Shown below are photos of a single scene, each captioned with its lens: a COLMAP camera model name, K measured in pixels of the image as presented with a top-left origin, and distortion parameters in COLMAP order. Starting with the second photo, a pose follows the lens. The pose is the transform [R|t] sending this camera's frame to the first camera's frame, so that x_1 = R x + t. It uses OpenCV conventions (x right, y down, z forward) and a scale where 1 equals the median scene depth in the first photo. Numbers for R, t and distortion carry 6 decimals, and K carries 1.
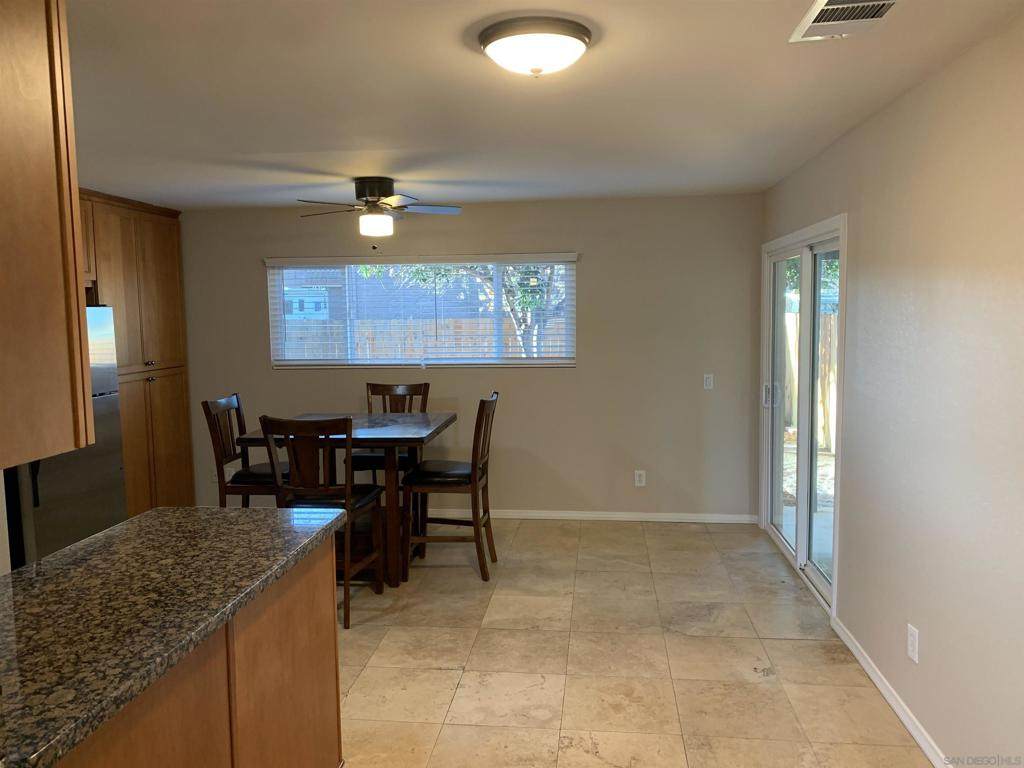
lens RADIAL K [[780.4, 0, 514.3], [0, 780.4, 381.3], [0, 0, 1]] dist [0.050116, -0.064343]
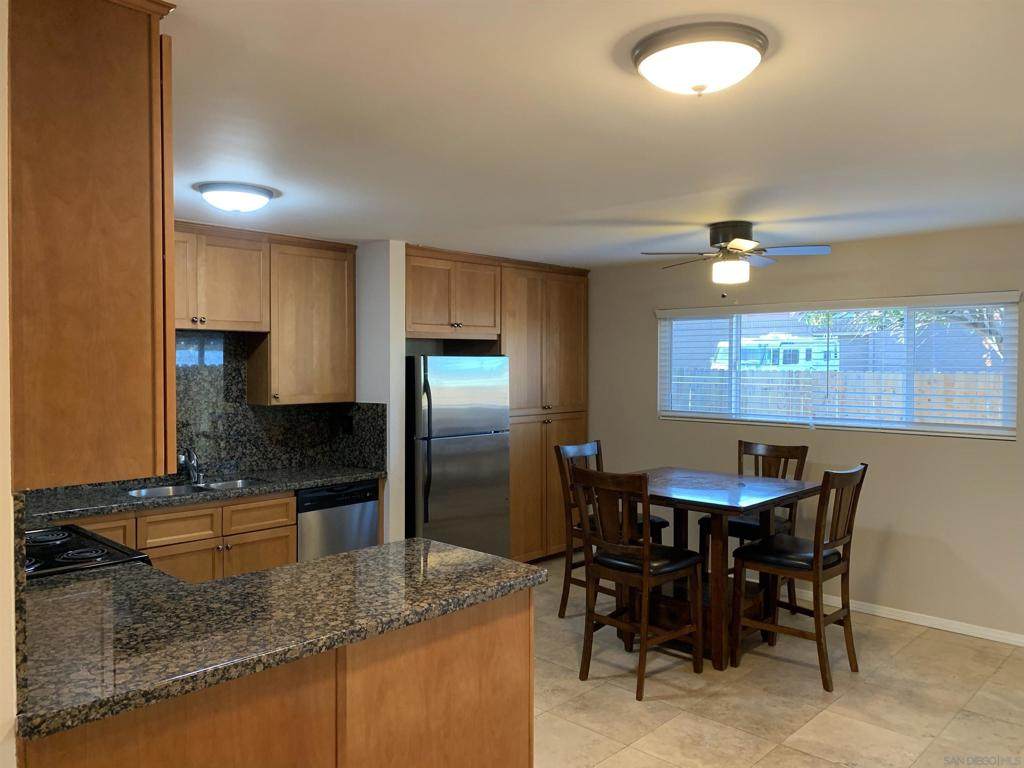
lens RADIAL K [[780.4, 0, 504.5], [0, 780.4, 387.2], [0, 0, 1]] dist [0.050116, -0.064343]
pose [[0.791277, 0.033430, -0.610543, 0.189636], [-0.066960, 0.997237, -0.032179, -0.015348], [0.607780, 0.066345, 0.791329, 0.111549]]
